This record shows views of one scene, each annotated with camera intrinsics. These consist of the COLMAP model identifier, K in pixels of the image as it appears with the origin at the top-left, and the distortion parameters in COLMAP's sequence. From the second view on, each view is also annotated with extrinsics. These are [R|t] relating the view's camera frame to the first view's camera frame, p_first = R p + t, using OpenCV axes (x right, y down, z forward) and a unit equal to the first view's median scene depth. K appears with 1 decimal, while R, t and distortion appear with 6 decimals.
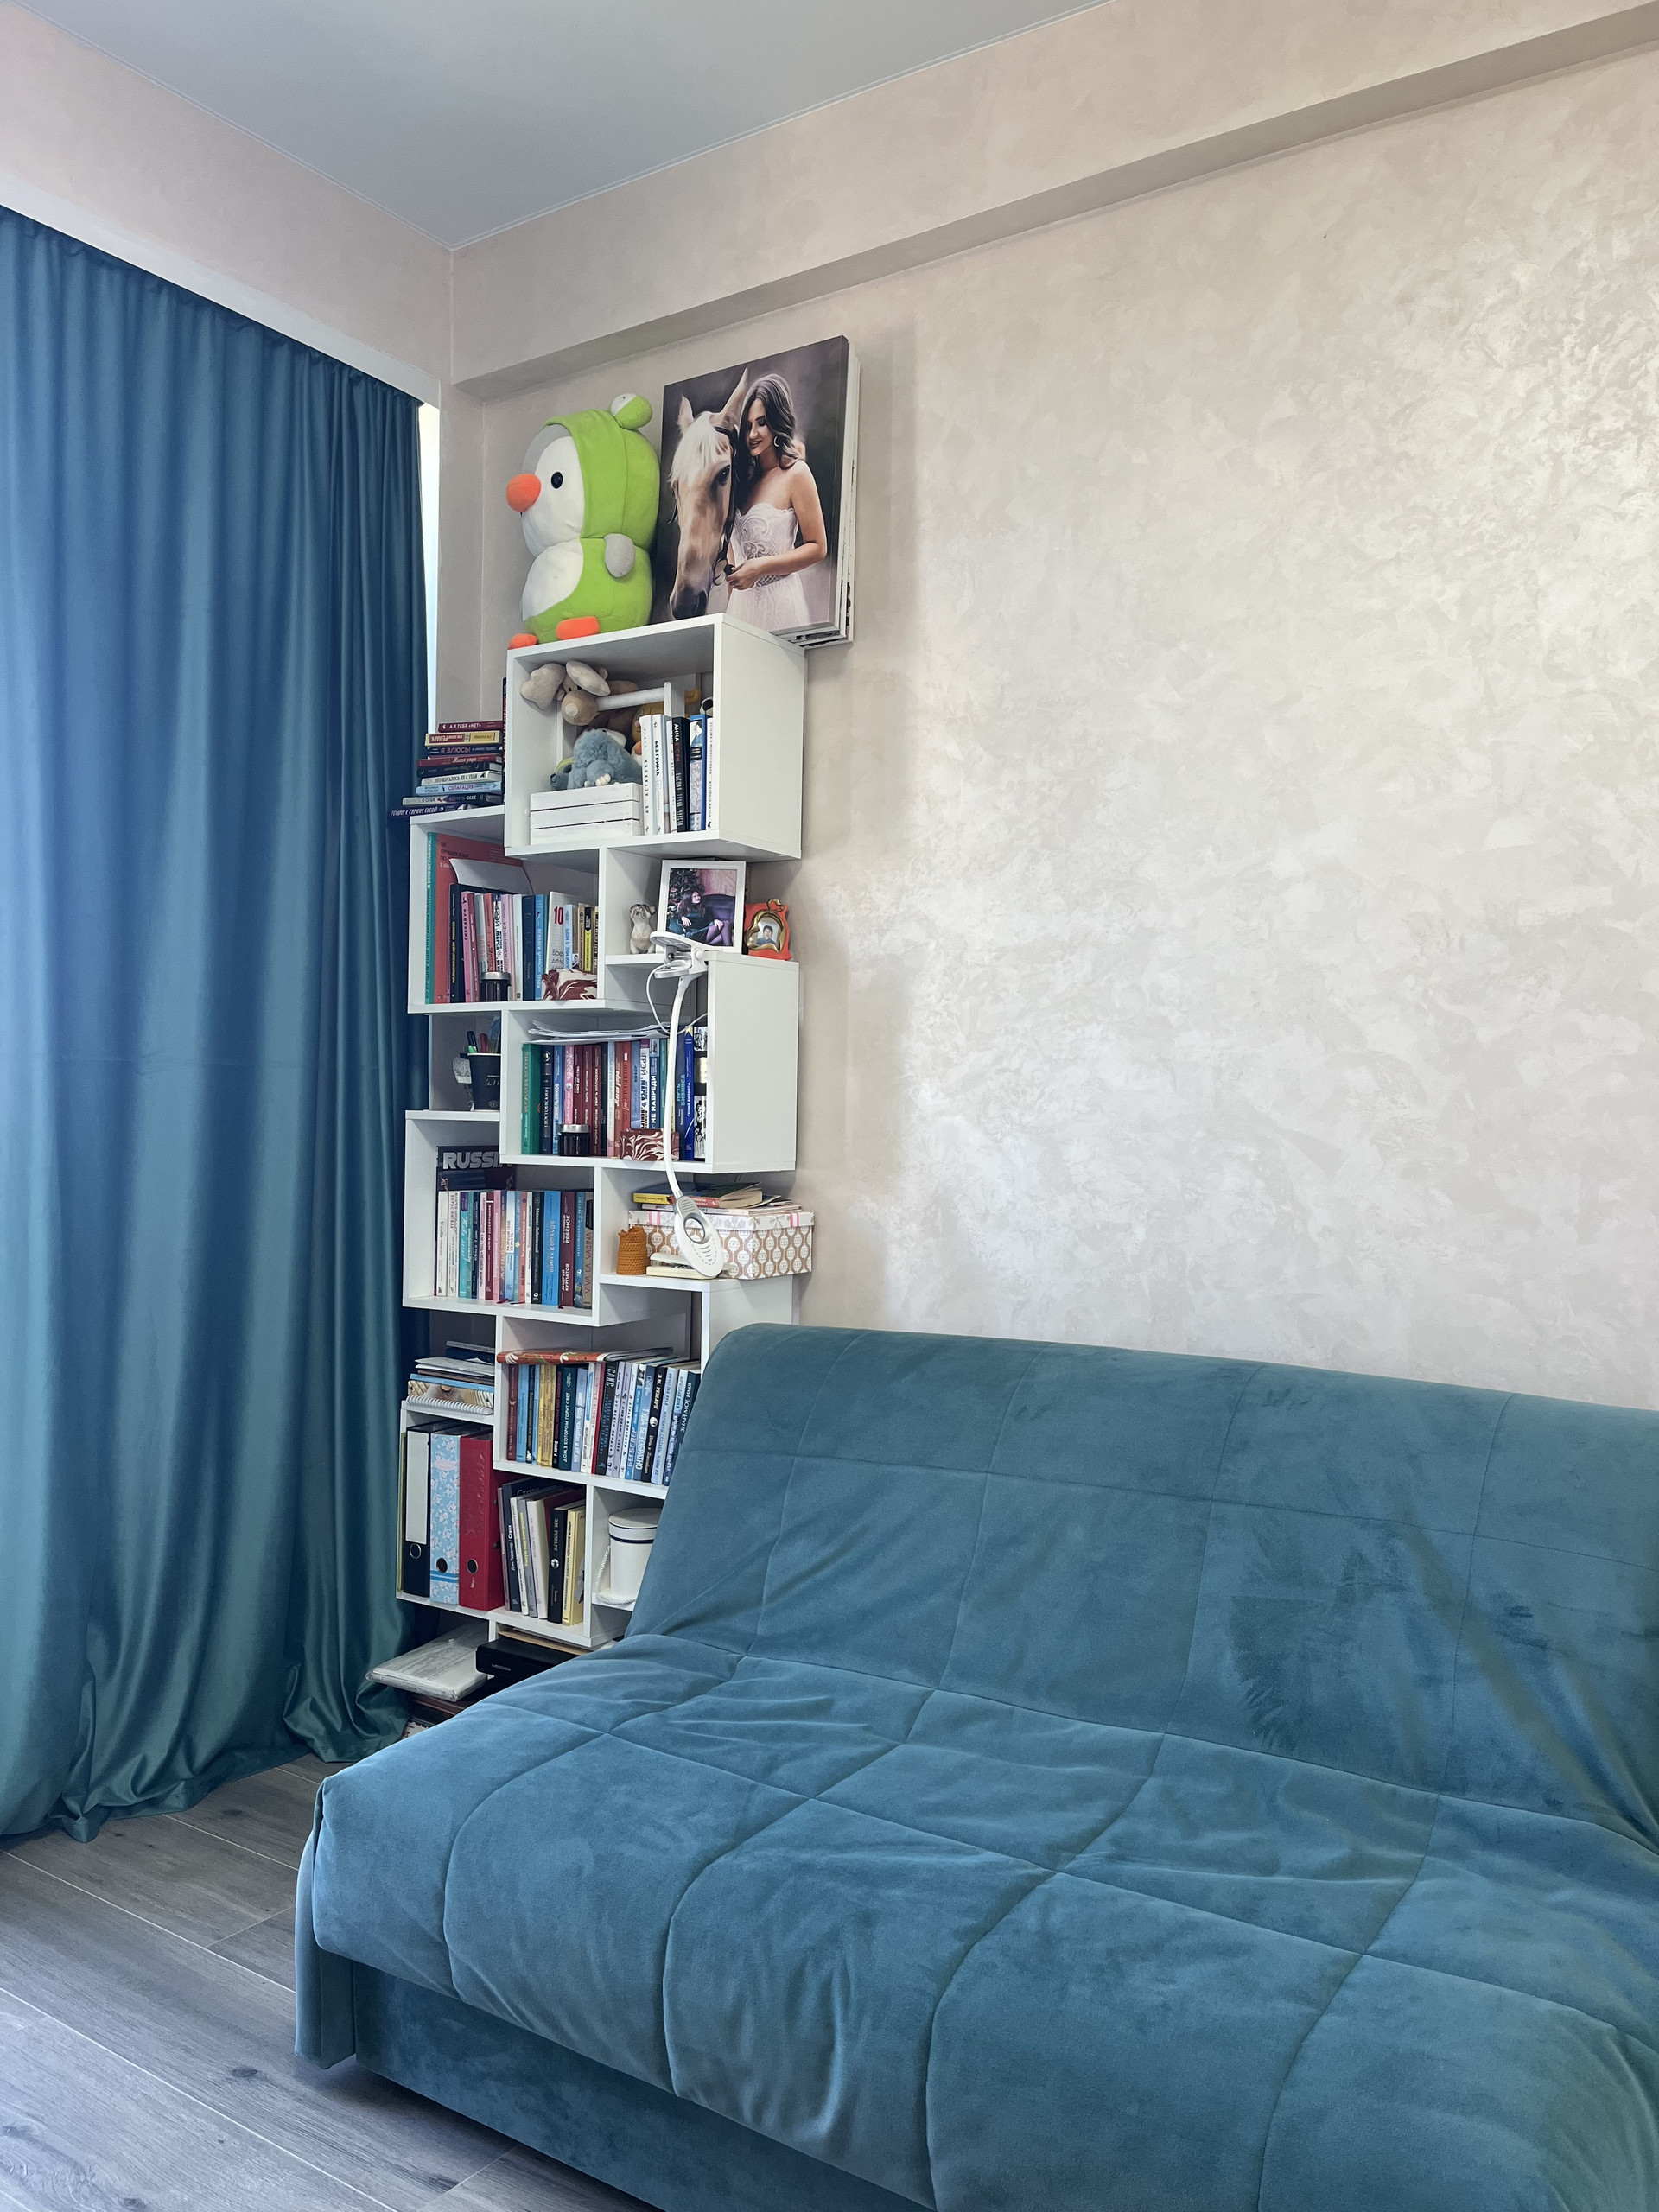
lens RADIAL K [[1683.8, 0, 830.6], [0, 1683.8, 1100.8], [0, 0, 1]] dist [0.076505, -0.103288]
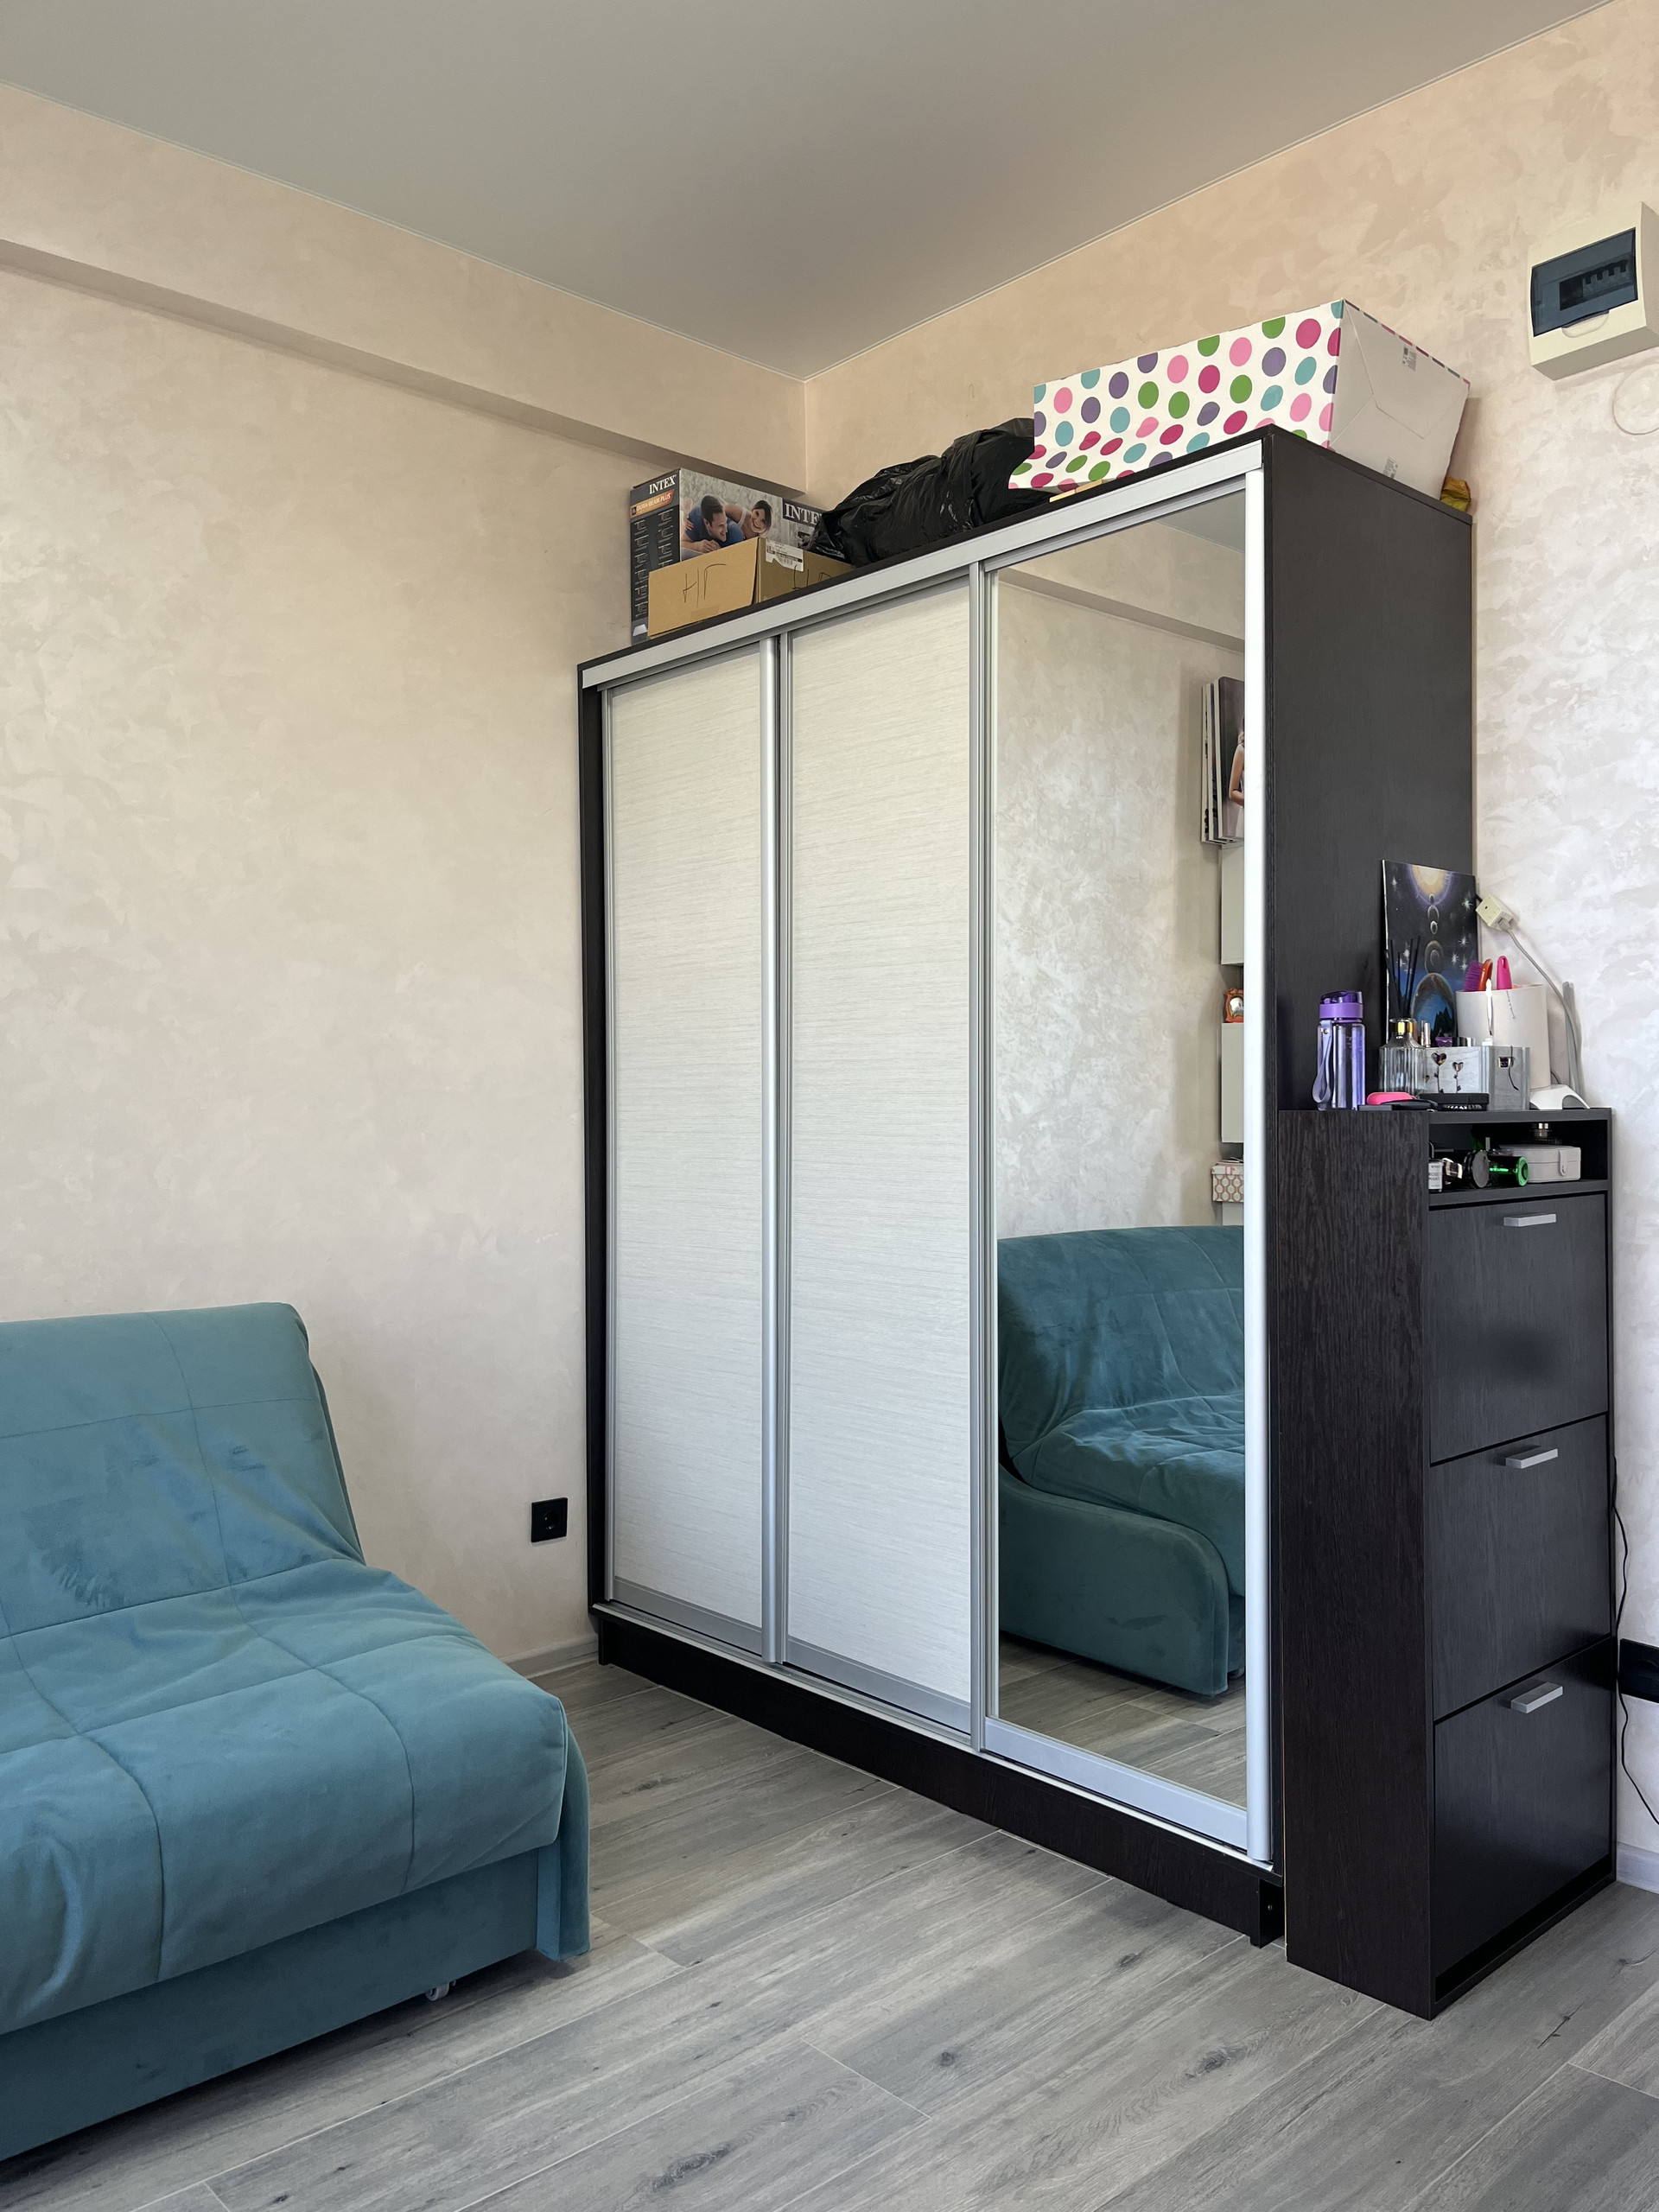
lens RADIAL K [[1683.8, 0, 828.0], [0, 1683.8, 1109.0], [0, 0, 1]] dist [0.076505, -0.103288]
pose [[0.226354, -0.019545, 0.973849, -0.879119], [0.009098, 0.999797, 0.017951, -0.007286], [-0.974003, 0.004797, 0.226486, 0.198991]]
